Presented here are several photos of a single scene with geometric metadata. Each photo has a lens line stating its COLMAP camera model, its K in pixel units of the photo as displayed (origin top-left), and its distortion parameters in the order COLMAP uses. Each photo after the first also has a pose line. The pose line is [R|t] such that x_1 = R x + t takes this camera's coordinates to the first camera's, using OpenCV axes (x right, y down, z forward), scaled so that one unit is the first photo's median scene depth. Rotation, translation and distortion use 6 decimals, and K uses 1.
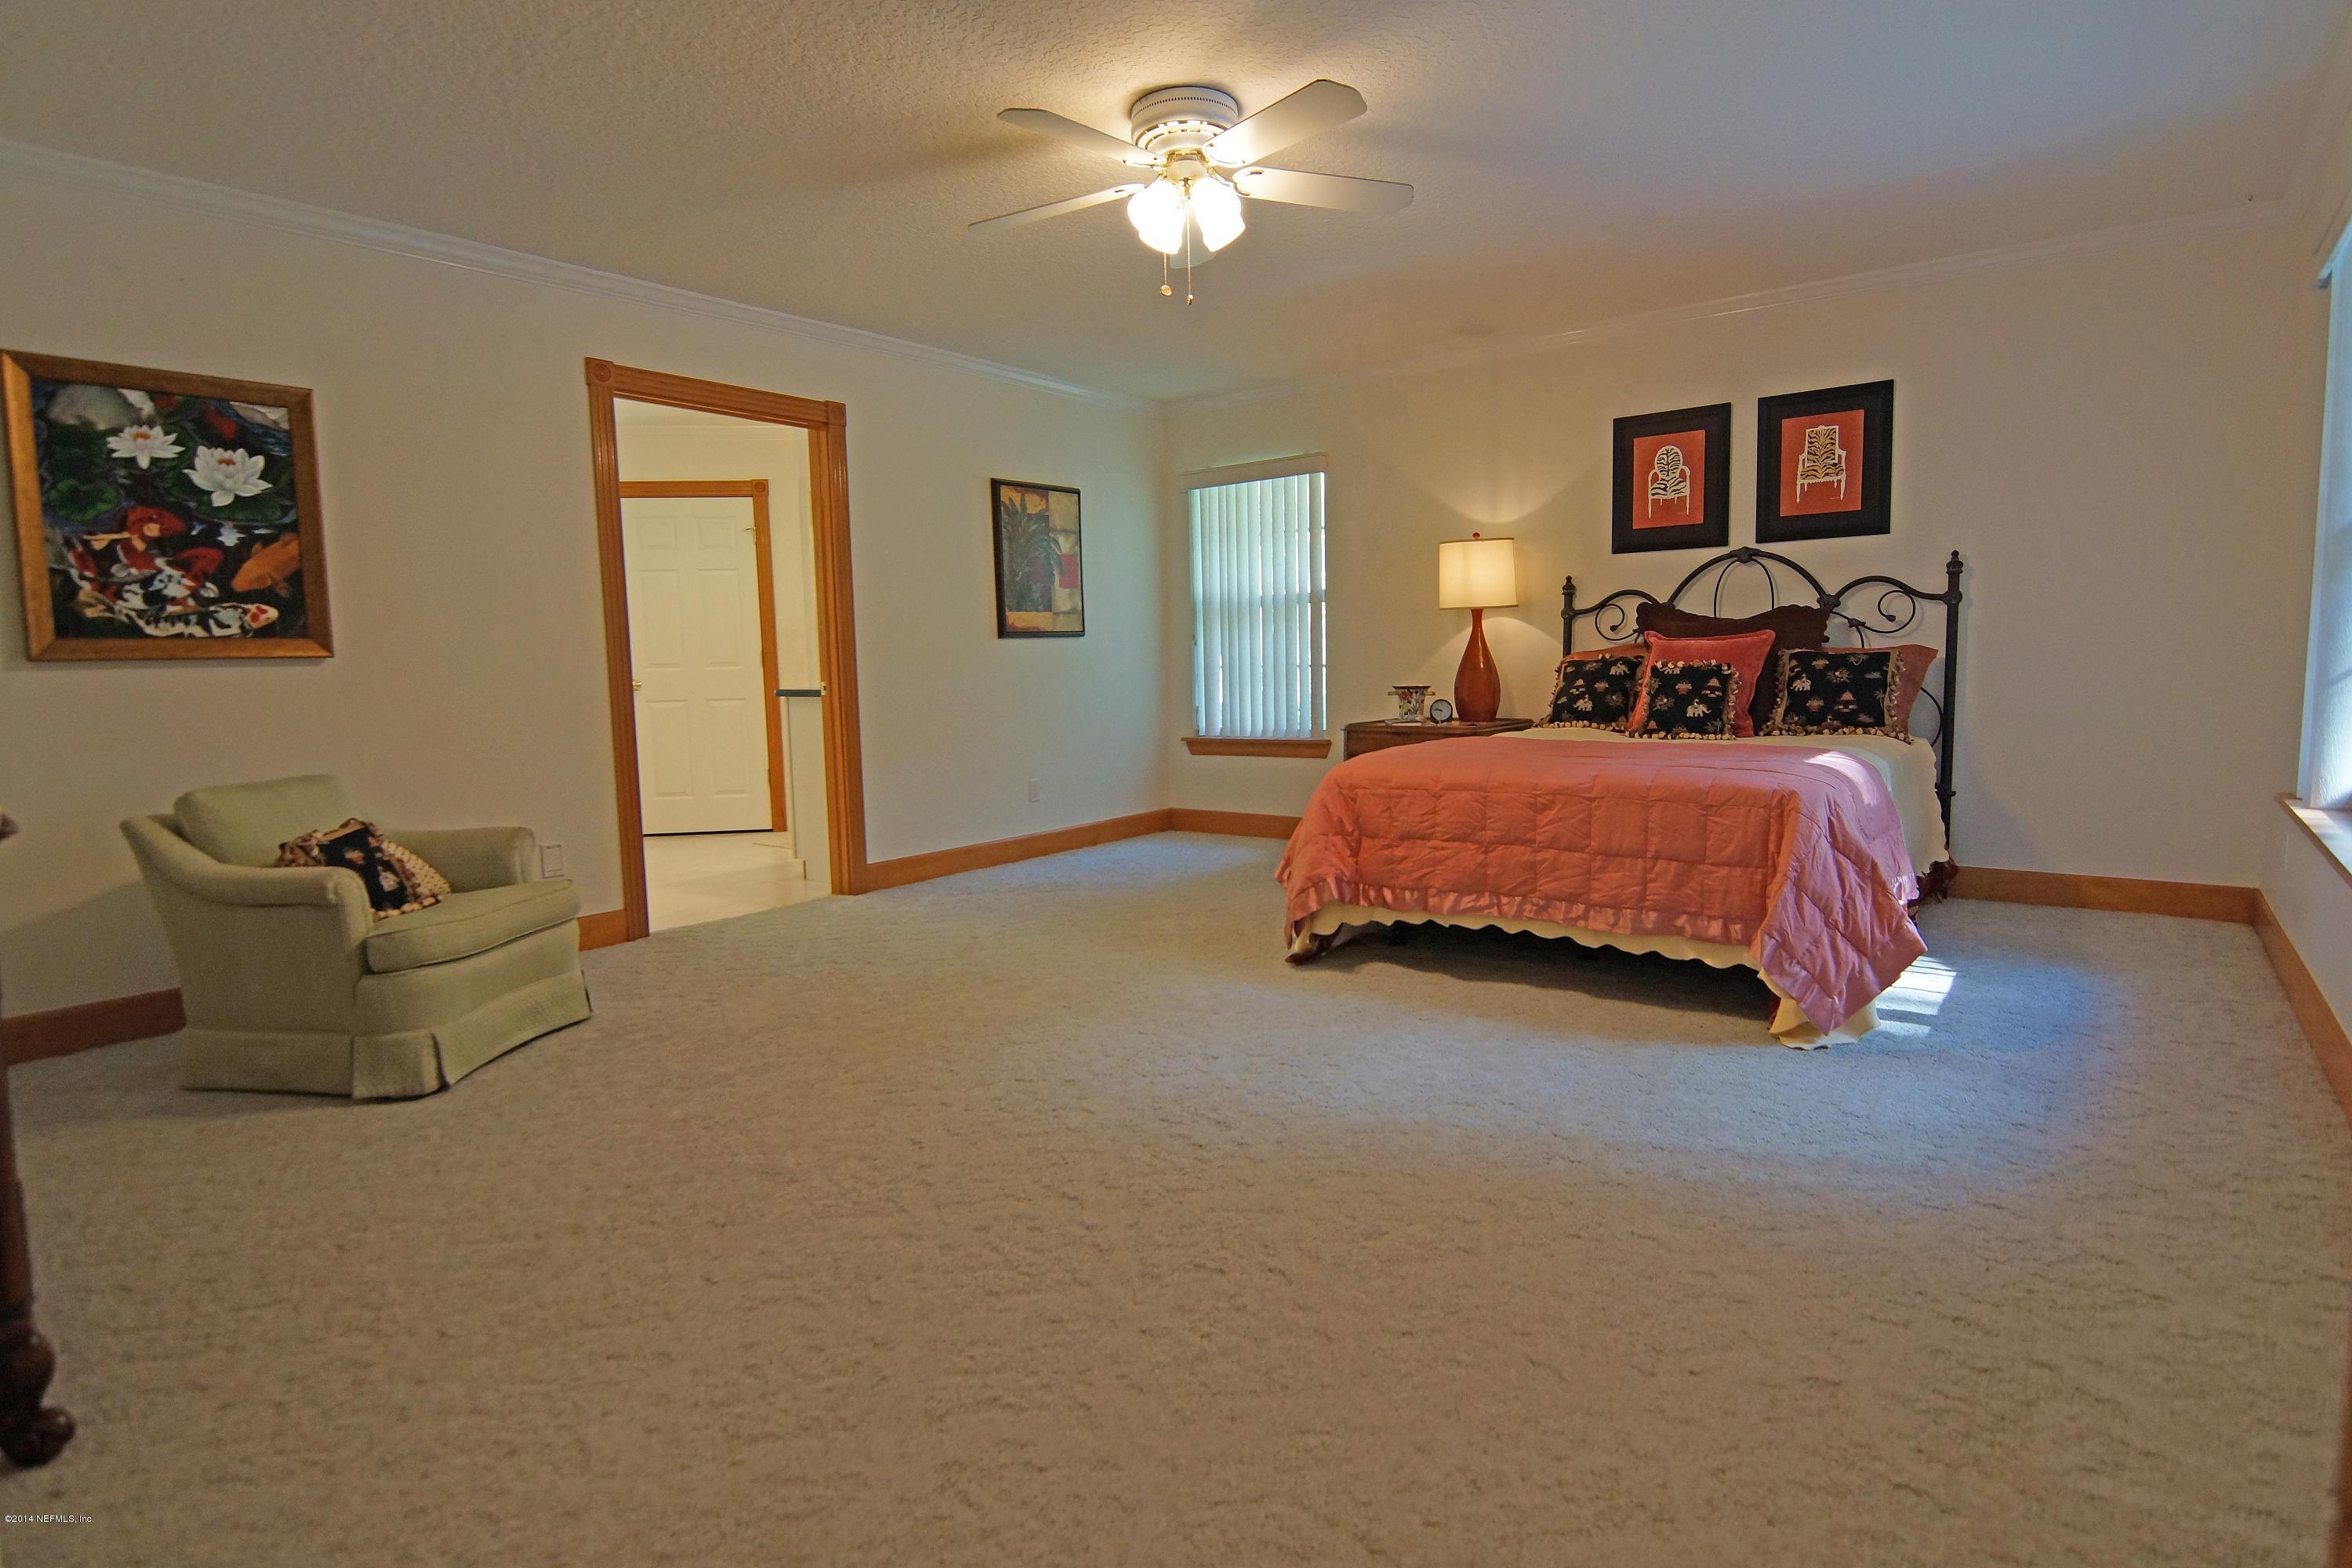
lens RADIAL K [[1199.4, 0, 1183.8], [0, 1199.4, 787.3], [0, 0, 1]] dist [-0.011855, -0.004723]
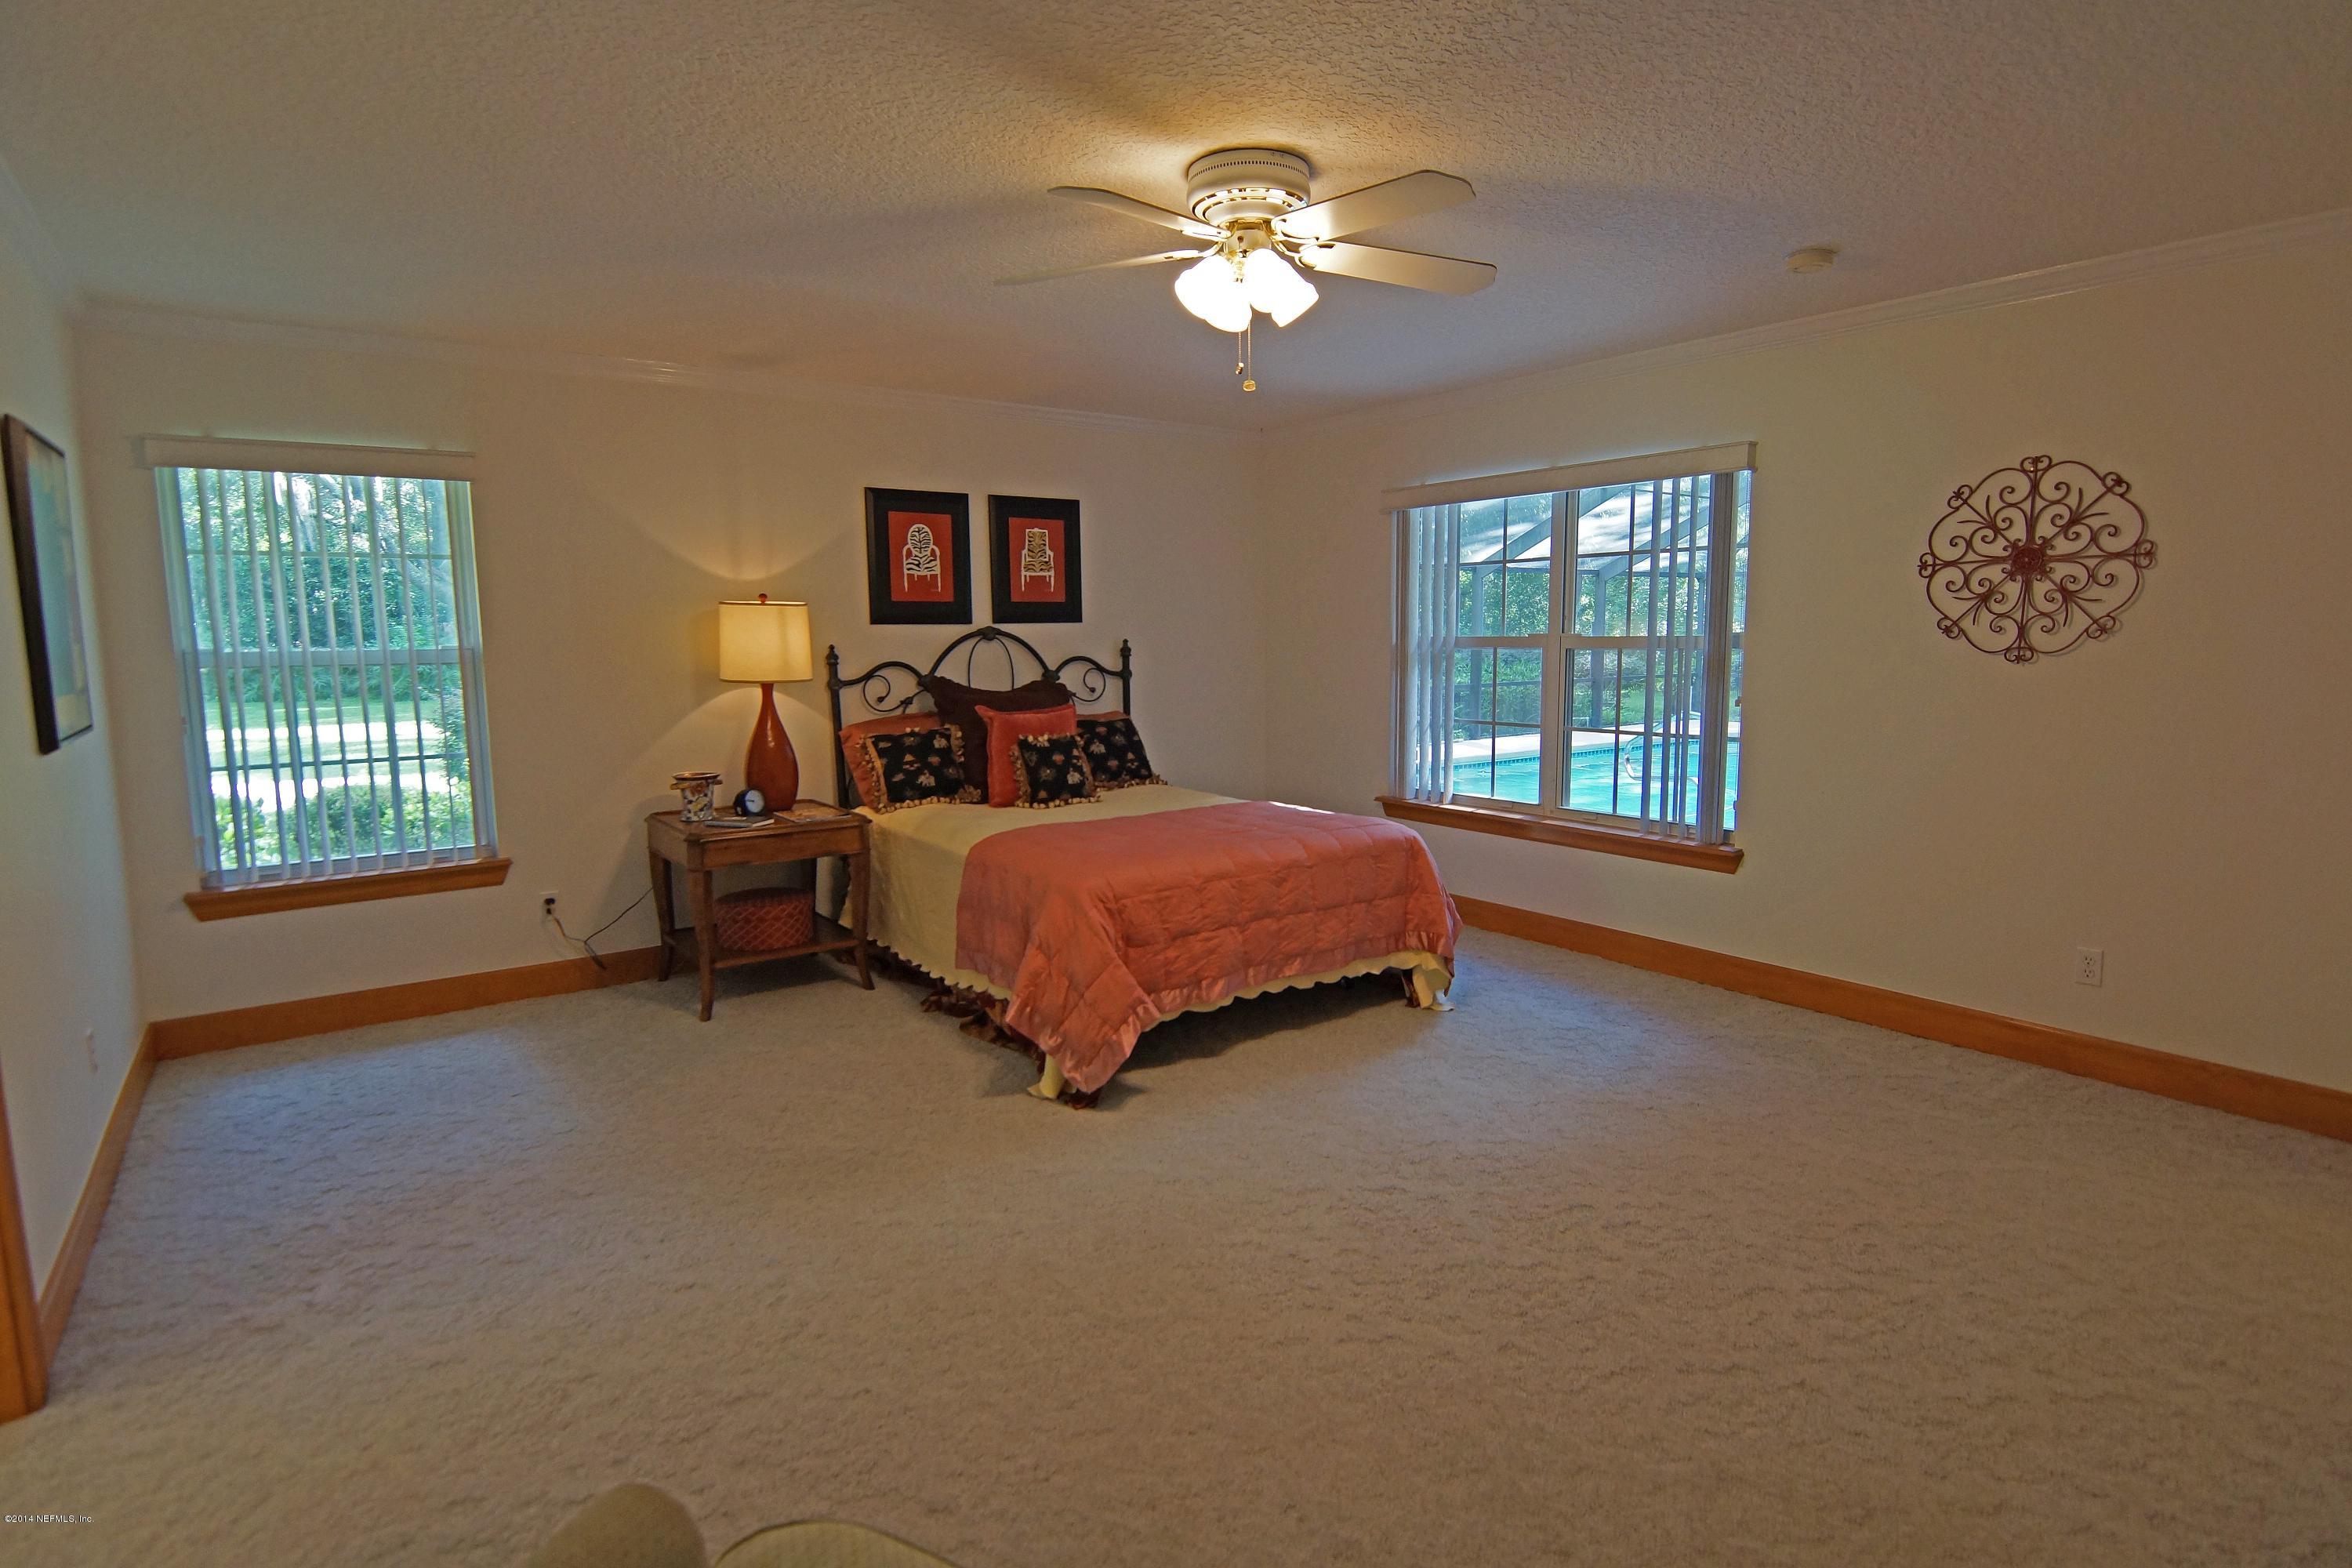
lens RADIAL K [[1199.4, 0, 1189.5], [0, 1199.4, 776.2], [0, 0, 1]] dist [-0.011855, -0.004723]
pose [[0.275482, -0.093123, 0.956785, -0.589150], [0.106602, 0.992118, 0.065868, -0.121414], [-0.955377, 0.083850, 0.283237, 0.540422]]
